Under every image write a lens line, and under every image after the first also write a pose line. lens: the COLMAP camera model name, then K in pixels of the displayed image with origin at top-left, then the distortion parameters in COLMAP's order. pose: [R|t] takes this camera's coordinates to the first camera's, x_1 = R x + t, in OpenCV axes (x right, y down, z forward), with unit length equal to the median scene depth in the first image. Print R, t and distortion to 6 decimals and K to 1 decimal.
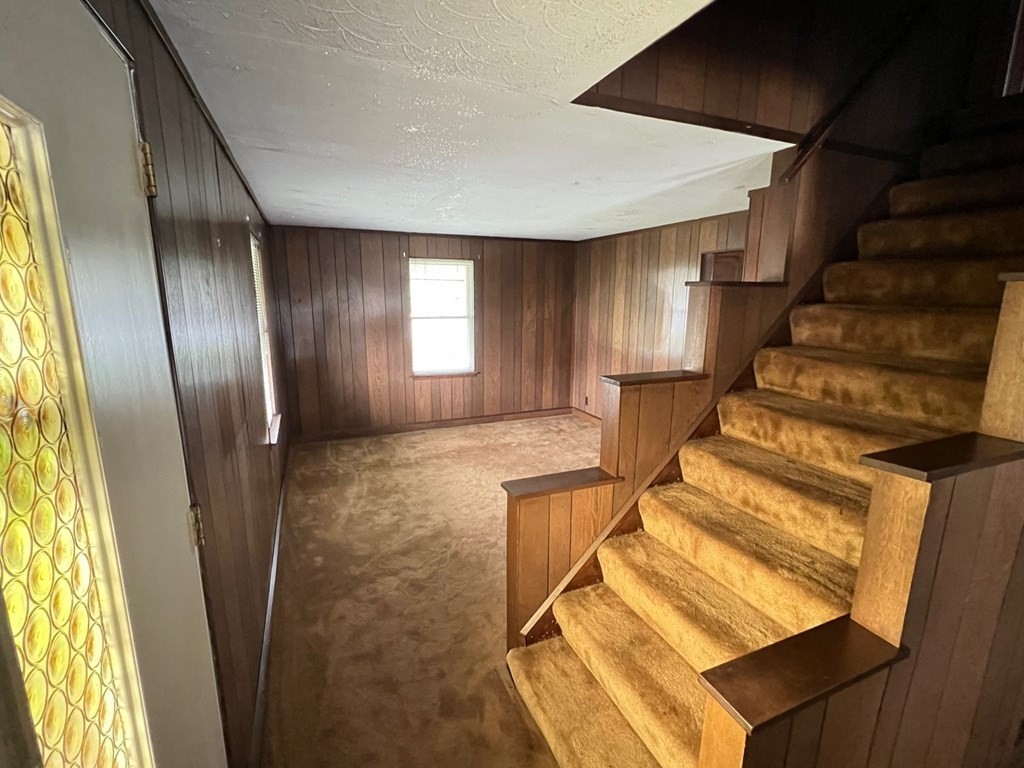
lens RADIAL K [[466.6, 0, 509.0], [0, 466.6, 379.8], [0, 0, 1]] dist [0.000176, 0.000087]
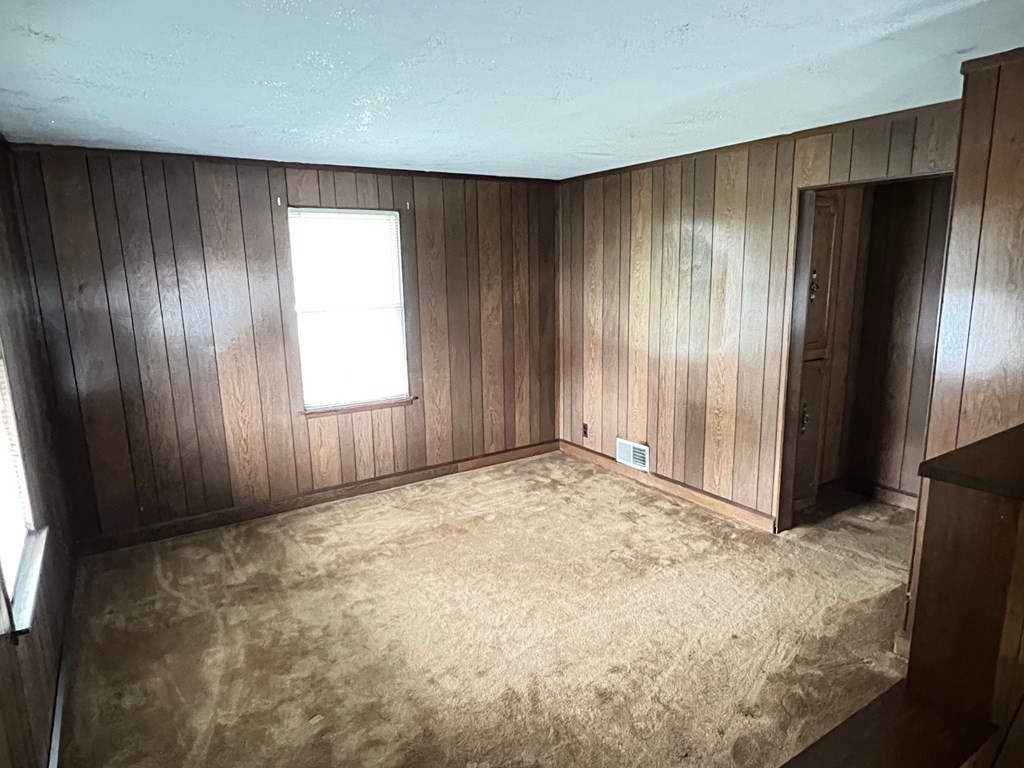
lens RADIAL K [[610.9, 0, 507.5], [0, 610.9, 384.0], [0, 0, 1]] dist [0.000917, -0.001611]
pose [[0.984585, -0.058412, 0.164867, -0.084517], [0.057405, 0.998292, 0.010873, -0.038372], [-0.165221, -0.001241, 0.986256, 0.216643]]
